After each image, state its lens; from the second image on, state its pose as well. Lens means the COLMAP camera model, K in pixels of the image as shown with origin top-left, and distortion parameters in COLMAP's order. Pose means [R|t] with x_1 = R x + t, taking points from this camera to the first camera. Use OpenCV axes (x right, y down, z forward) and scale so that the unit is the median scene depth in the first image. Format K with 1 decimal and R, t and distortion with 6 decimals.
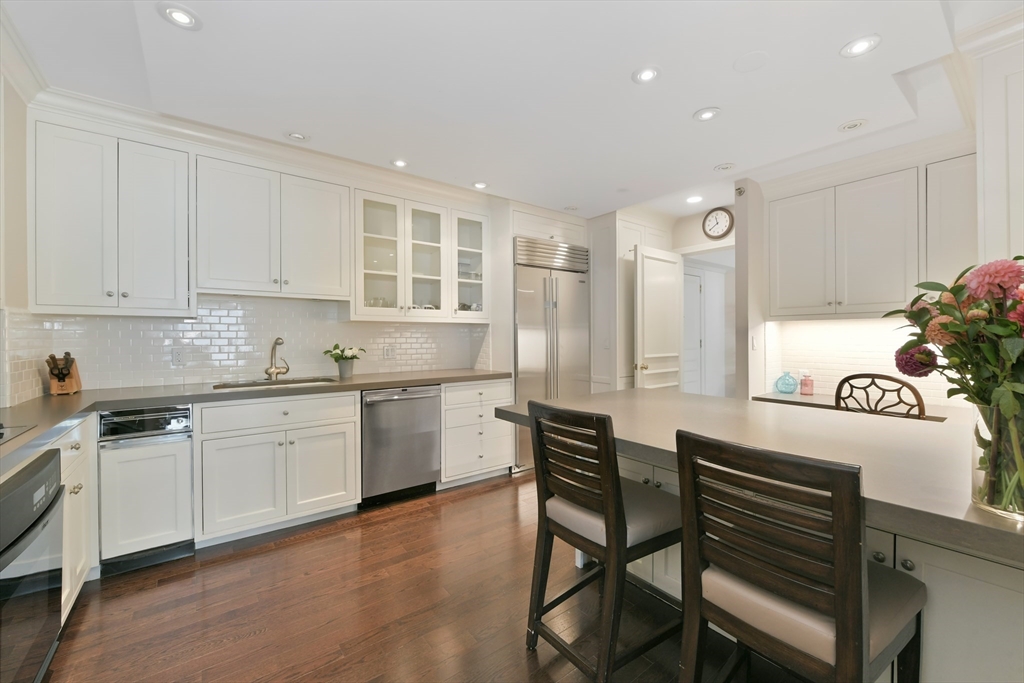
lens RADIAL K [[422.1, 0, 515.5], [0, 422.1, 338.5], [0, 0, 1]] dist [0.004363, -0.000572]
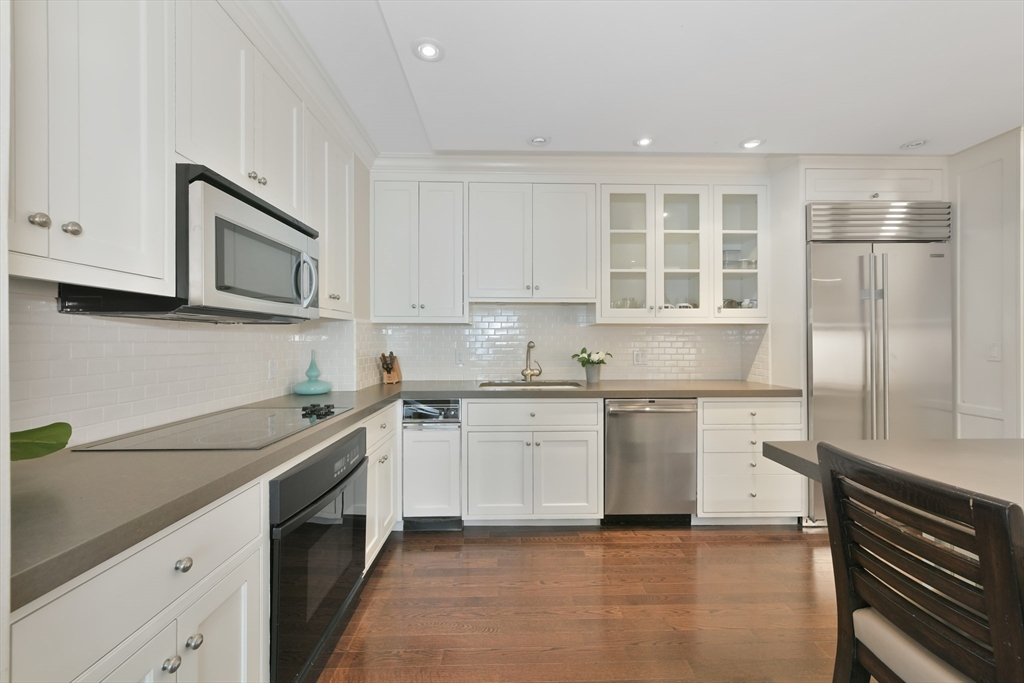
lens RADIAL K [[422.1, 0, 513.2], [0, 422.1, 340.8], [0, 0, 1]] dist [0.004363, -0.000572]
pose [[0.808688, 0.003173, -0.588229, 0.020130], [-0.004432, 0.999990, -0.000699, -0.002101], [0.588221, 0.003172, 0.808694, 0.128332]]
